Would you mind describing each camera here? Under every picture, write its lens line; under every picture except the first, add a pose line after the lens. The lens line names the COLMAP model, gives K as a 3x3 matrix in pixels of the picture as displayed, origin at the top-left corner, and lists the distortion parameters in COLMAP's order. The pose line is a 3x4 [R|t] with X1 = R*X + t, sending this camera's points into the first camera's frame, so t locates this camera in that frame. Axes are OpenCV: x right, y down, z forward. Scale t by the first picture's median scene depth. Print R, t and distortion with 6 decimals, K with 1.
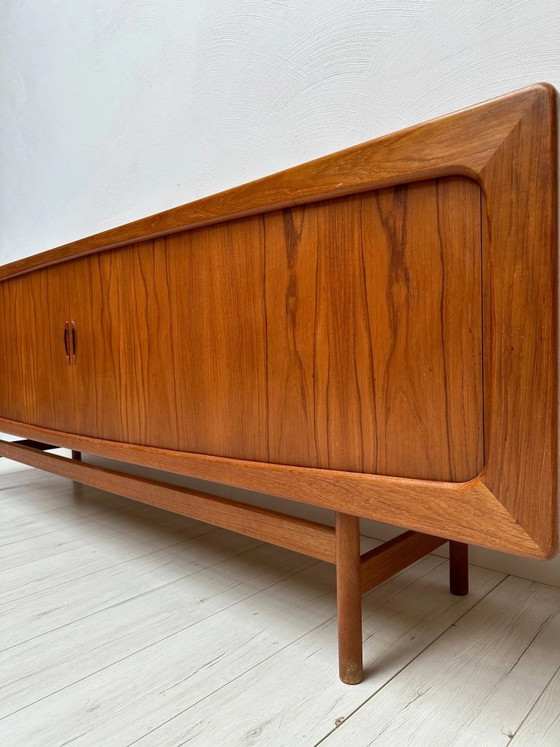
lens RADIAL K [[532.8, 0, 280.0], [0, 532.8, 373.5], [0, 0, 1]] dist [0.071435, -0.098386]
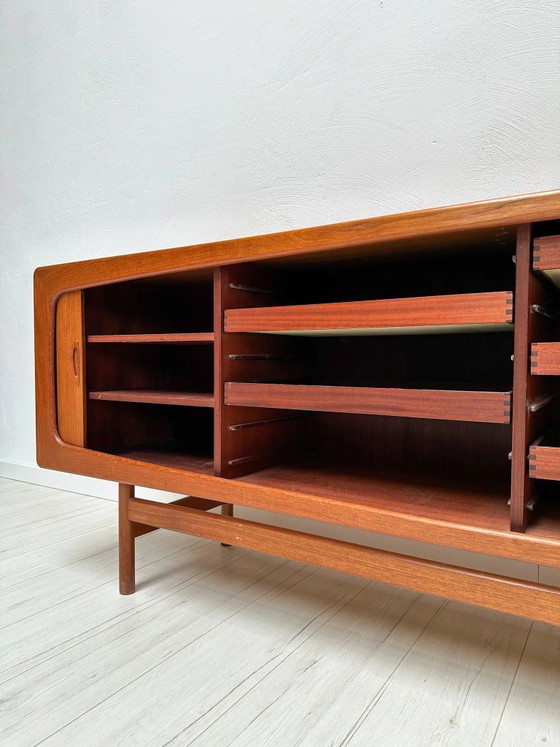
lens RADIAL K [[532.8, 0, 280.0], [0, 532.8, 373.5], [0, 0, 1]] dist [0.071435, -0.098386]
pose [[0.985153, 0.019261, 0.170595, -1.297561], [-0.017739, 0.999788, -0.010438, -0.083544], [-0.170760, 0.007257, 0.985286, 0.860459]]
